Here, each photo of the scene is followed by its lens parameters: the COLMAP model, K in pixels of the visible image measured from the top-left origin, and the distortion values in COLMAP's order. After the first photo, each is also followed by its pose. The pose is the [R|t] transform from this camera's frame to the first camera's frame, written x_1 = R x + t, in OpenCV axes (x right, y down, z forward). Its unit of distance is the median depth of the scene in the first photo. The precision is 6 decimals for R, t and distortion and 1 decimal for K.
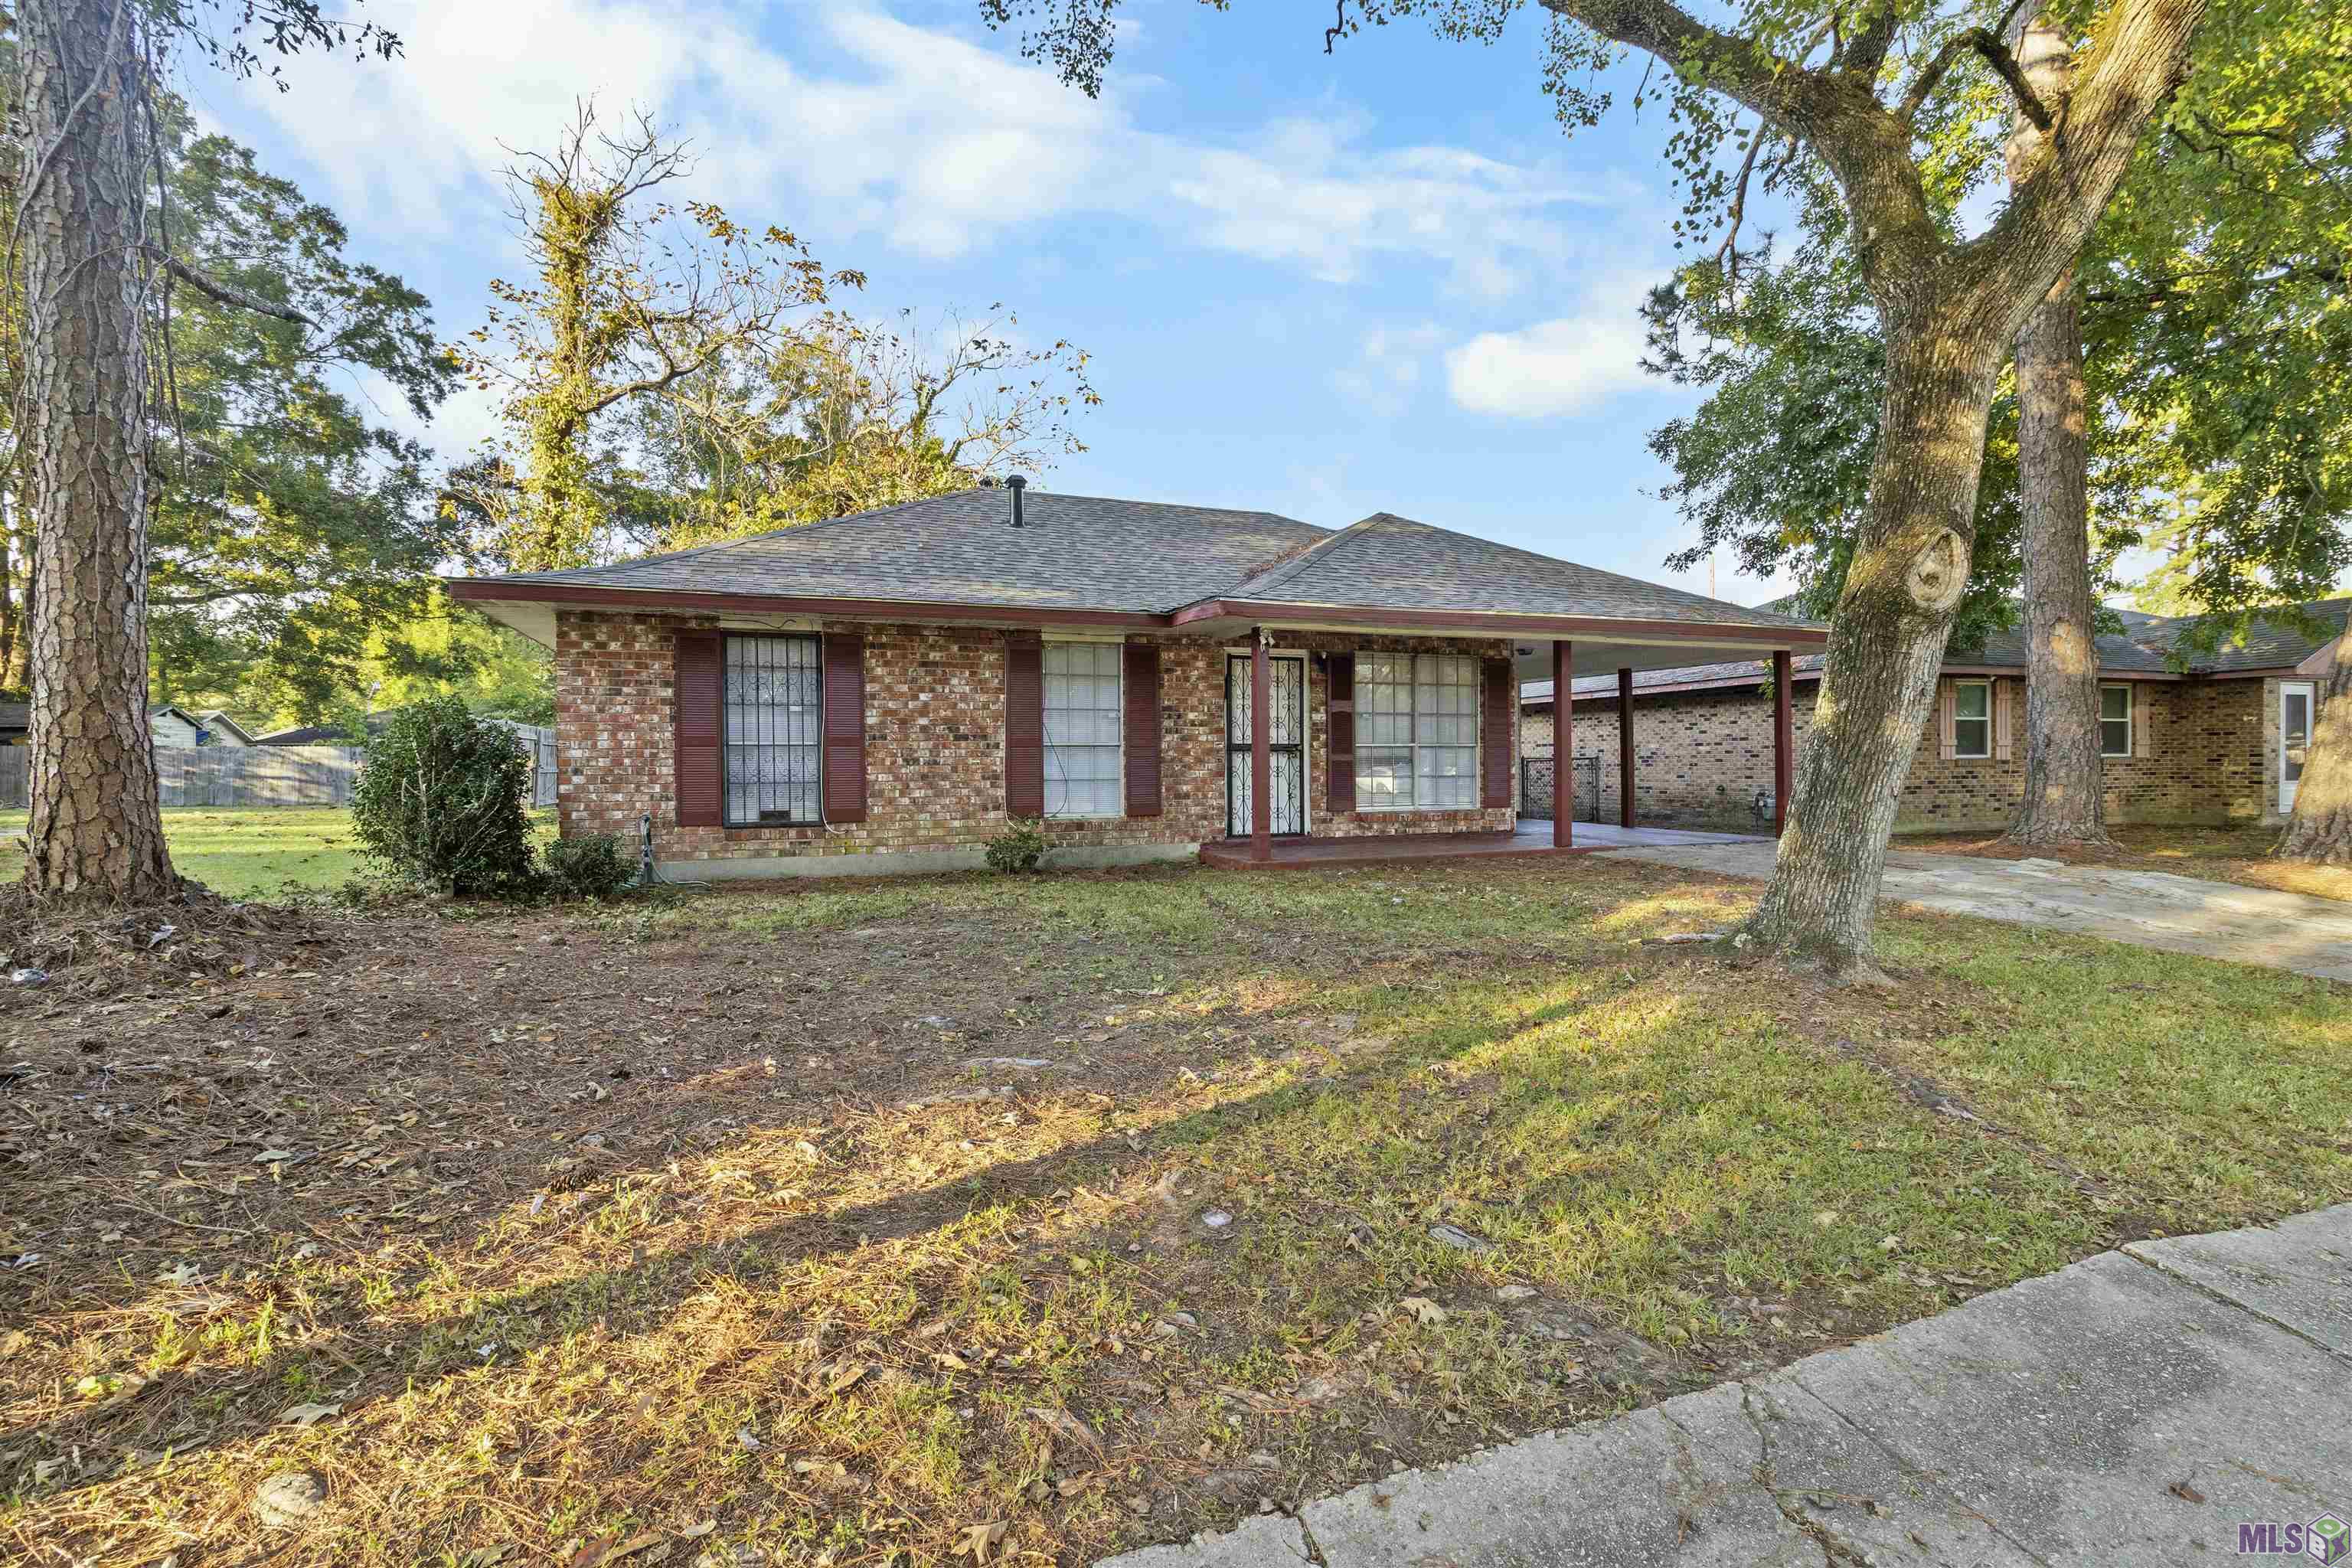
lens RADIAL K [[1070.7, 0, 1188.6], [0, 1070.7, 787.9], [0, 0, 1]] dist [0.002250, 0.001067]
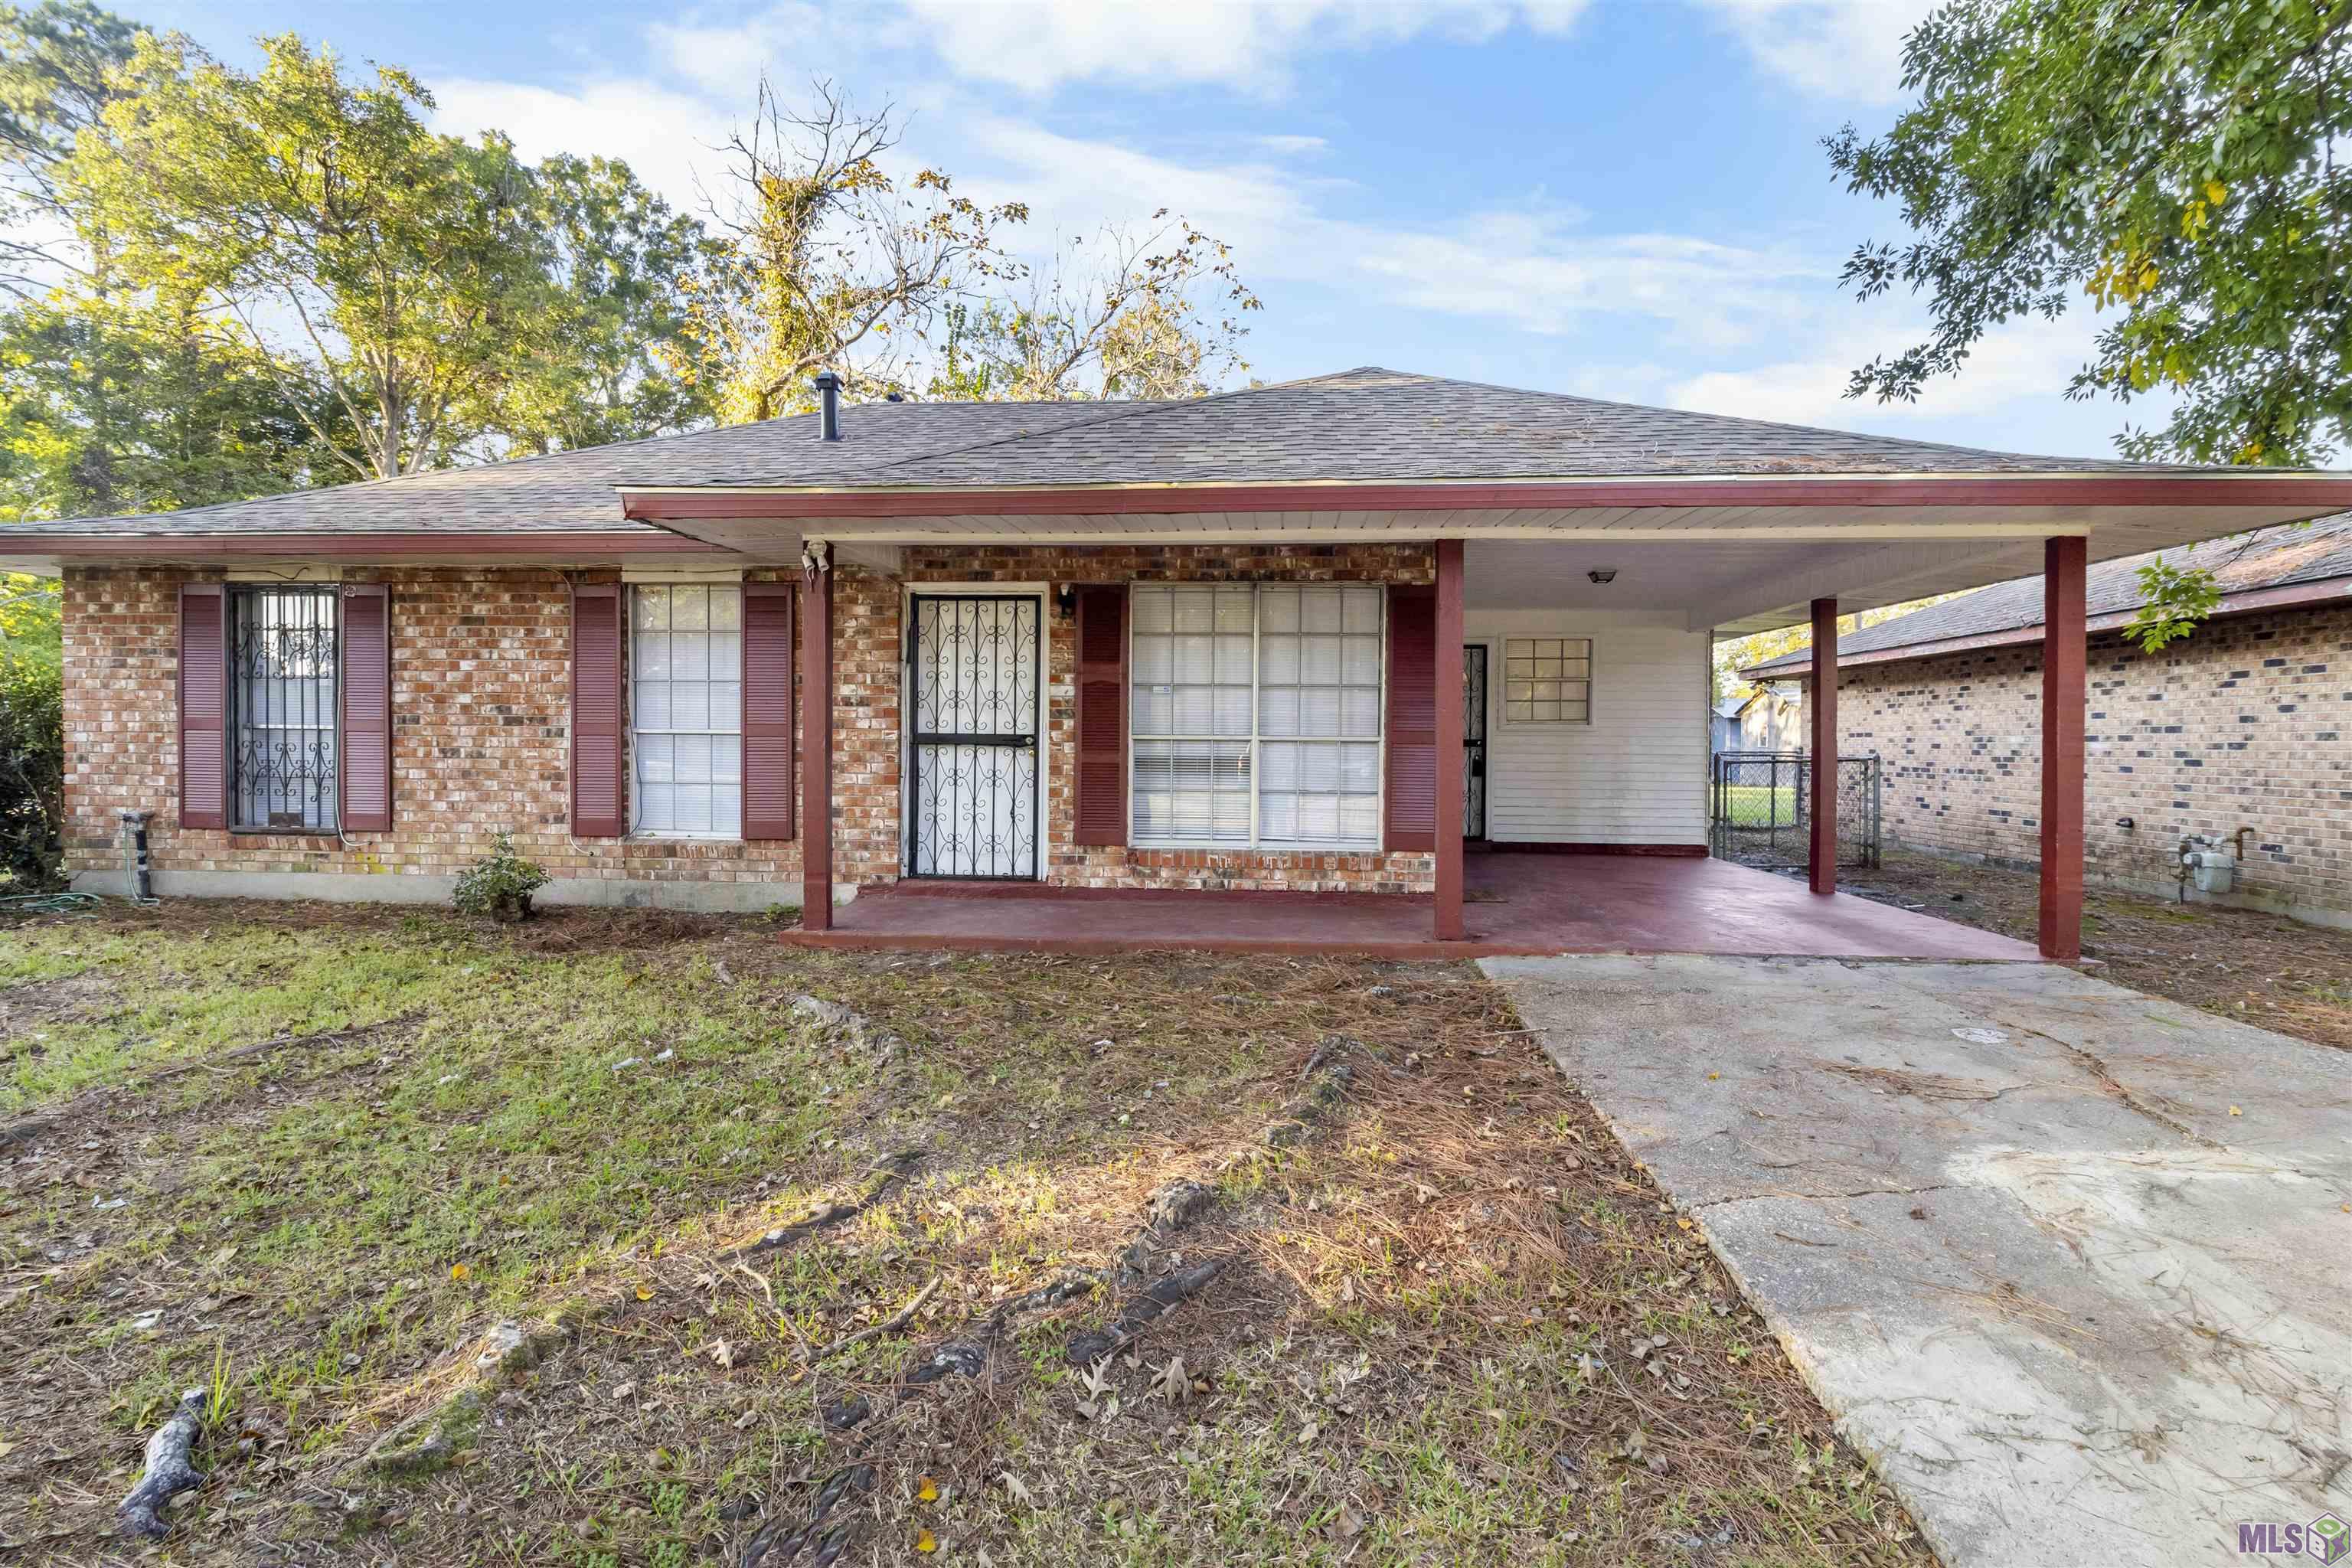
lens RADIAL K [[1070.7, 0, 1169.7], [0, 1070.7, 759.8], [0, 0, 1]] dist [0.002250, 0.001067]
pose [[0.904690, 0.025305, -0.425319, 0.491587], [-0.024456, 0.999673, 0.007456, -0.036524], [0.425368, 0.003657, 0.905013, 0.526384]]
